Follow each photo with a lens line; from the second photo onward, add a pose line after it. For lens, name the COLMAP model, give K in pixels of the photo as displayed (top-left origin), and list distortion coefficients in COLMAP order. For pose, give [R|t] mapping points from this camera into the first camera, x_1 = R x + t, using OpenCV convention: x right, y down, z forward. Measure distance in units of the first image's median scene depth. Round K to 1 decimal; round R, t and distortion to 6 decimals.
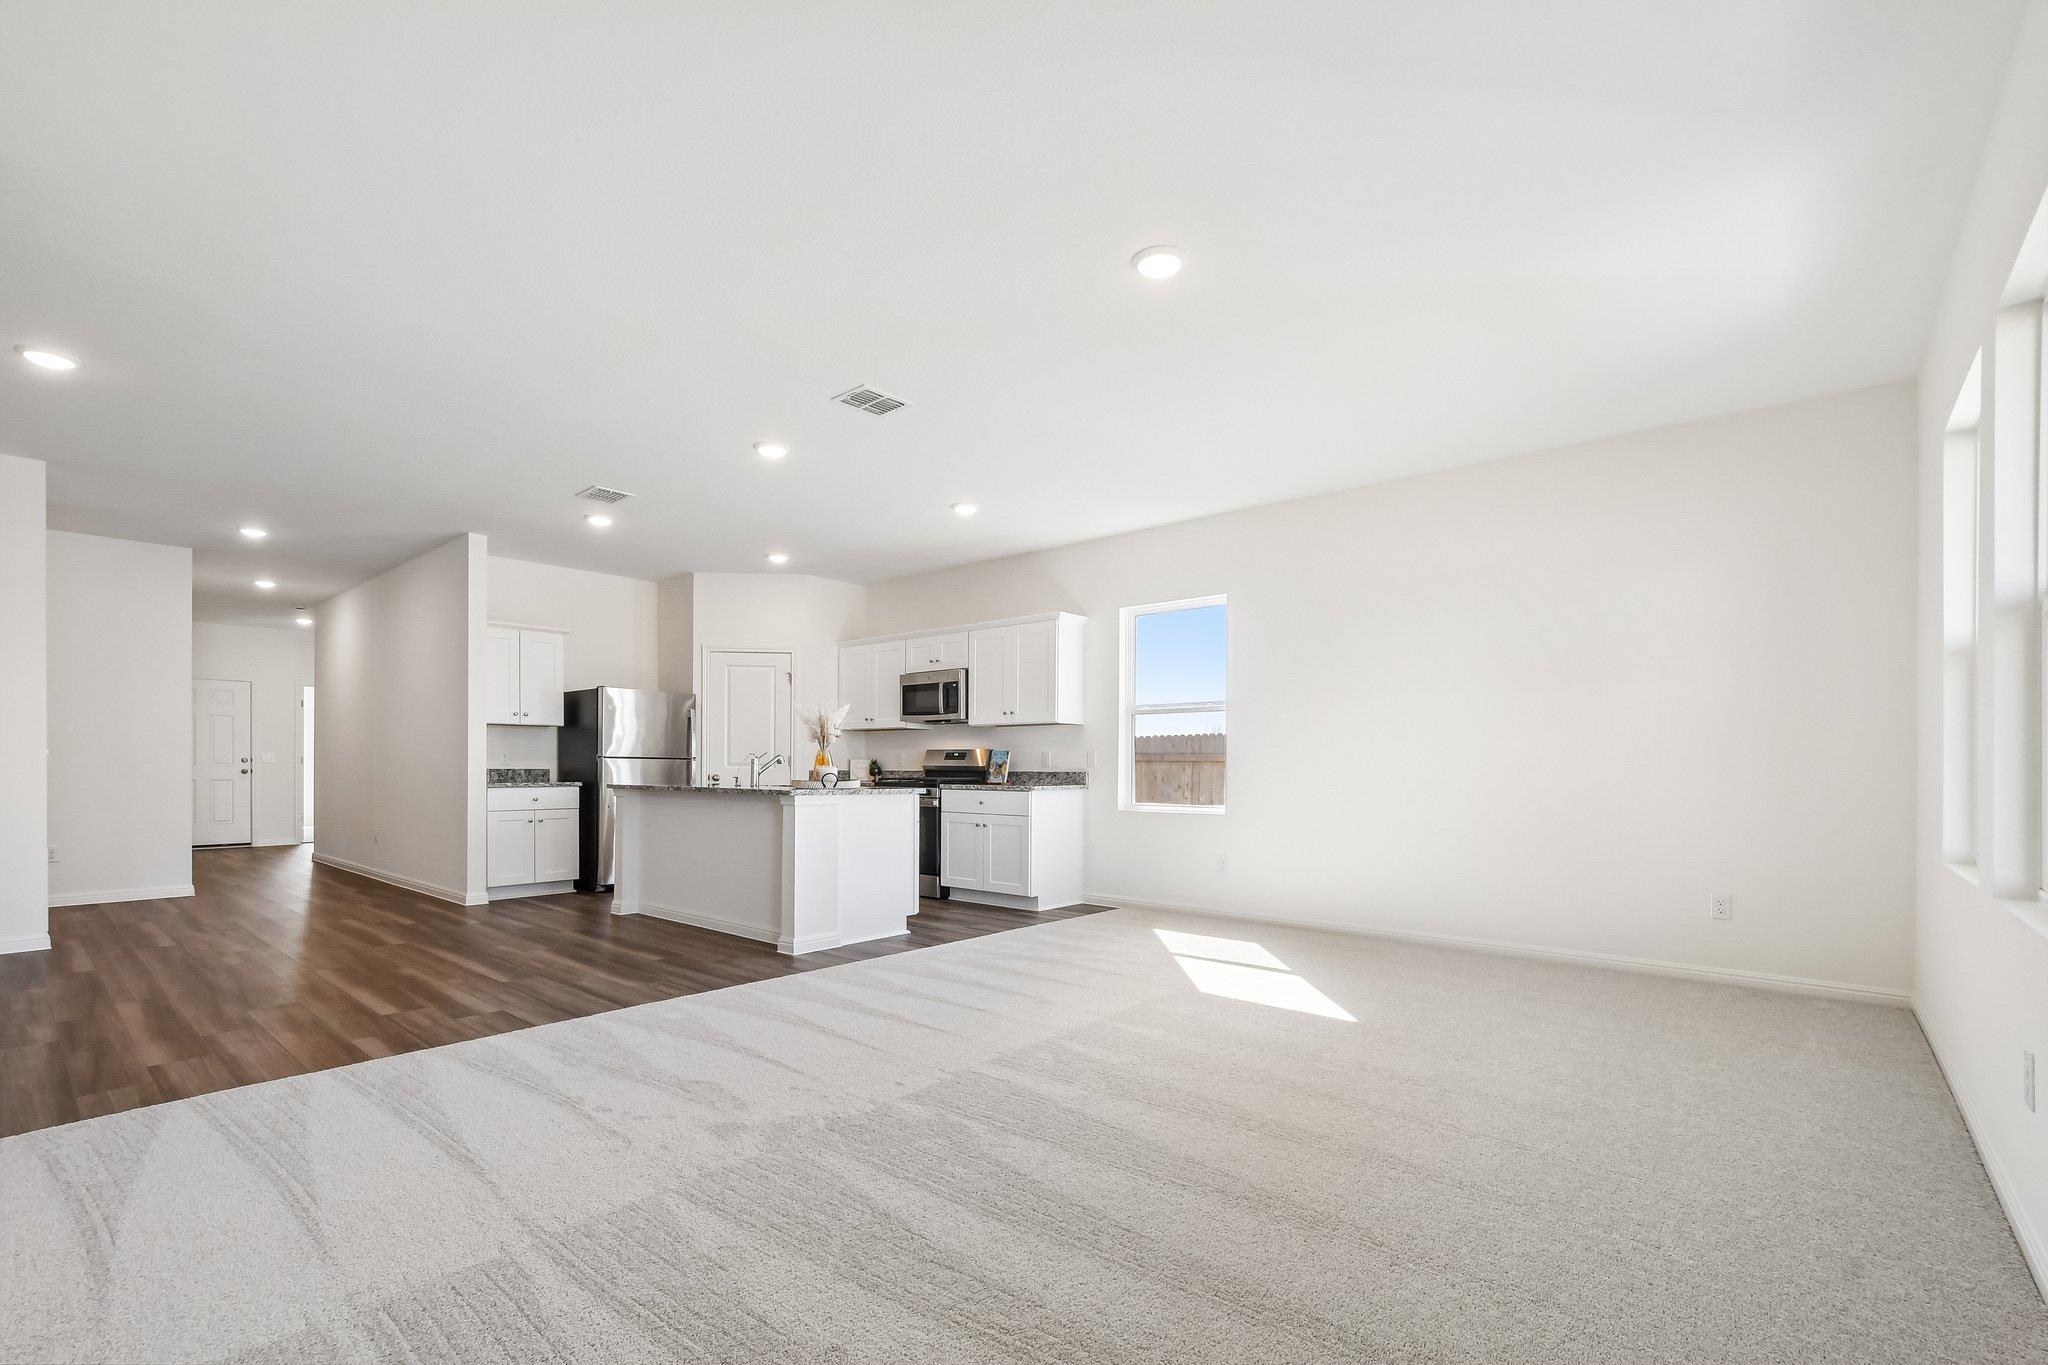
lens RADIAL K [[899.9, 0, 1026.5], [0, 899.9, 769.0], [0, 0, 1]] dist [0.005298, -0.005699]
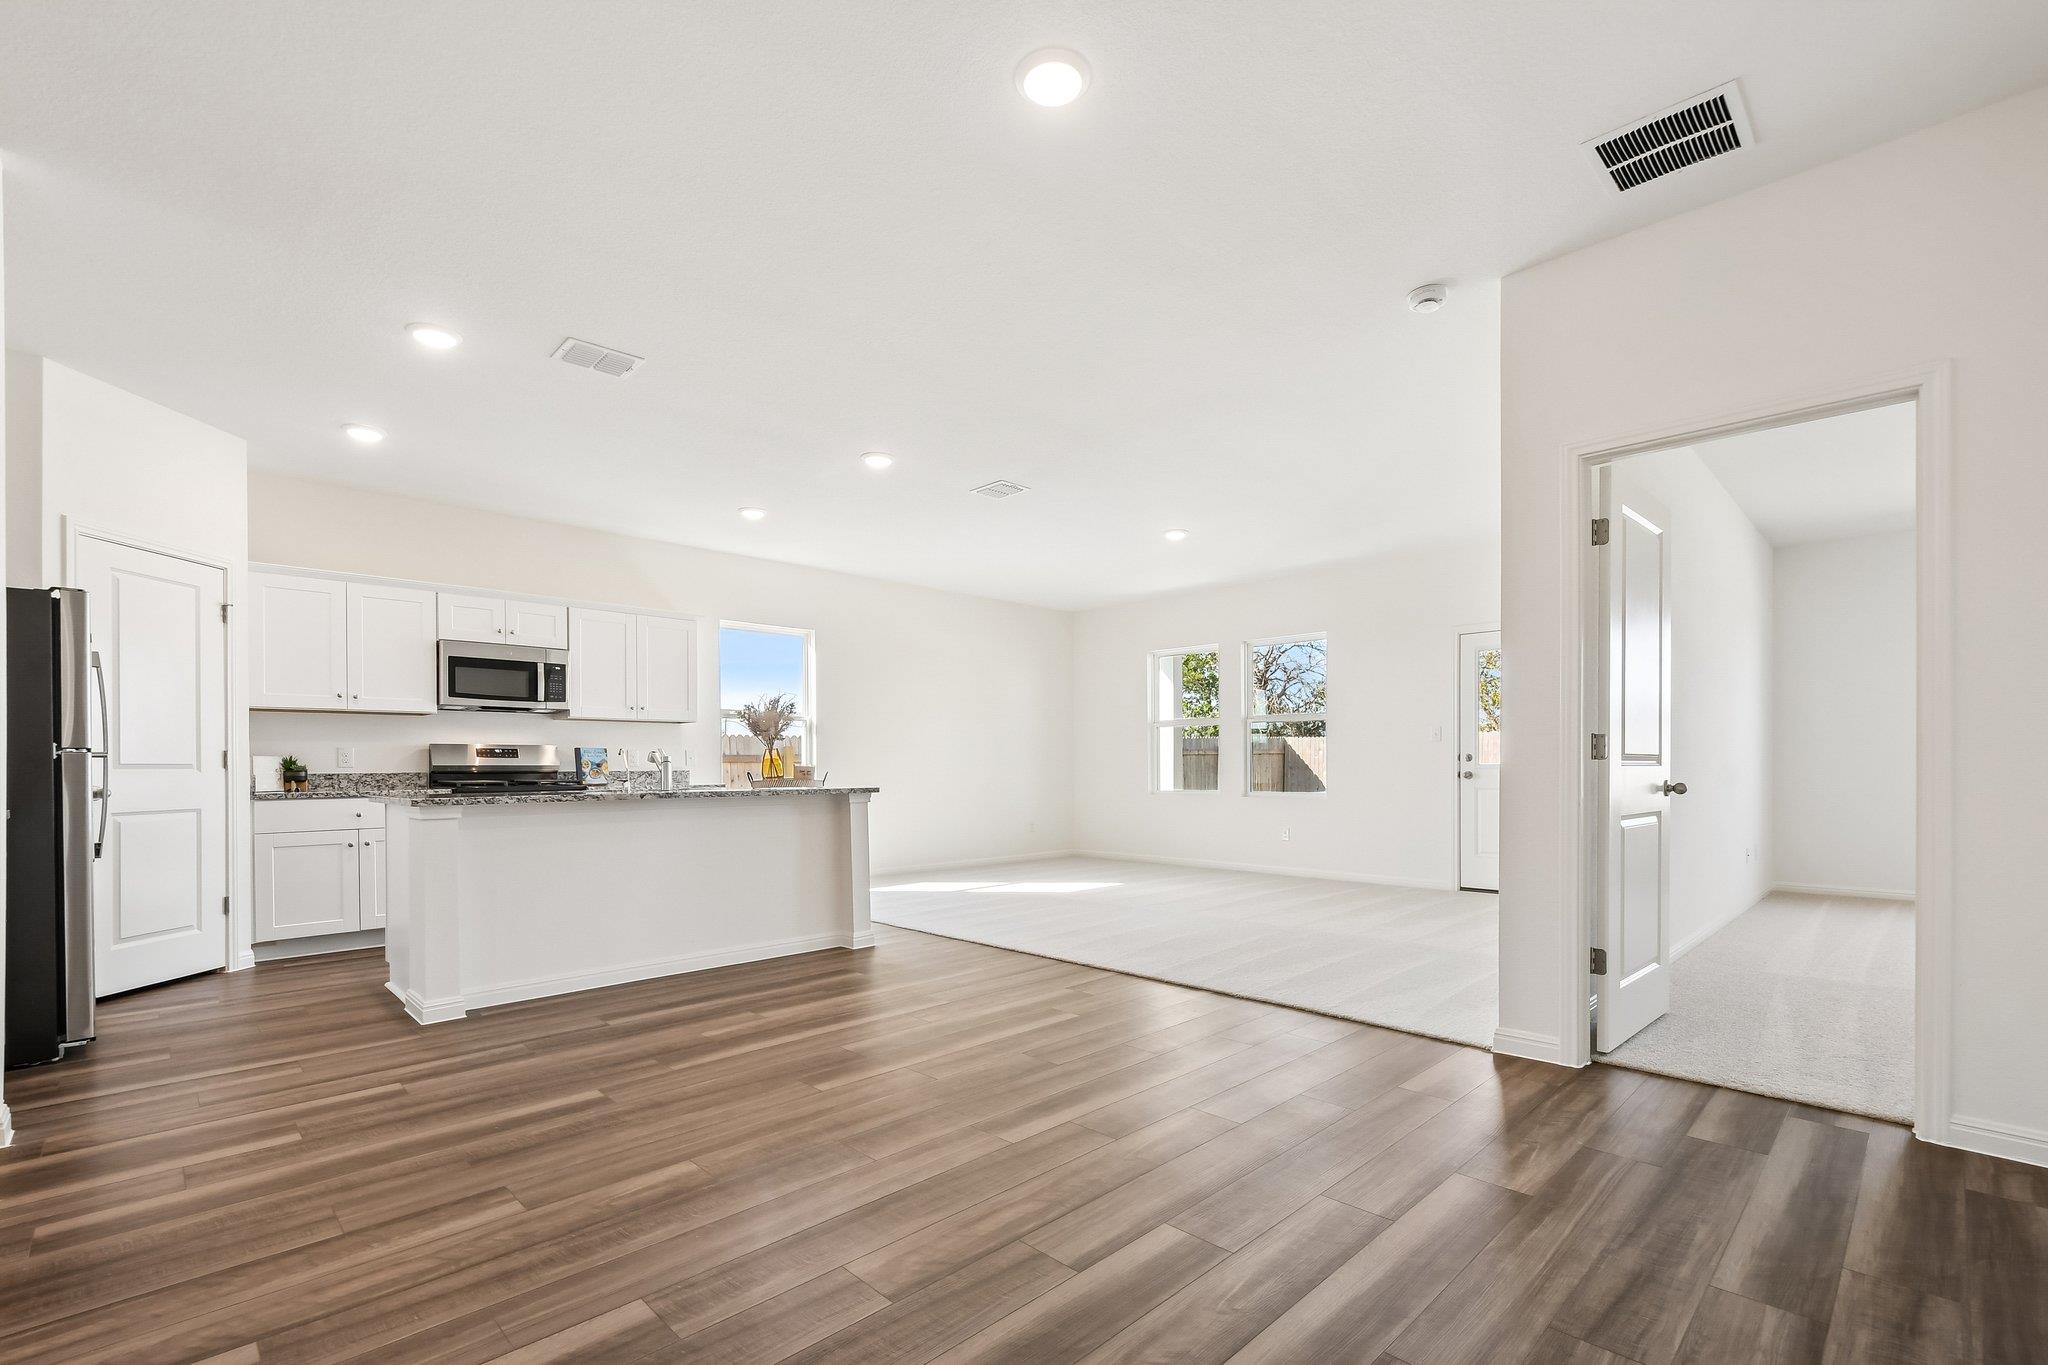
lens RADIAL K [[899.9, 0, 1024.4], [0, 899.9, 771.4], [0, 0, 1]] dist [0.005298, -0.005699]
pose [[0.084523, -0.011154, 0.996359, -0.895959], [0.009144, 0.999904, 0.010418, -0.002804], [-0.996380, 0.008230, 0.084617, 0.513480]]
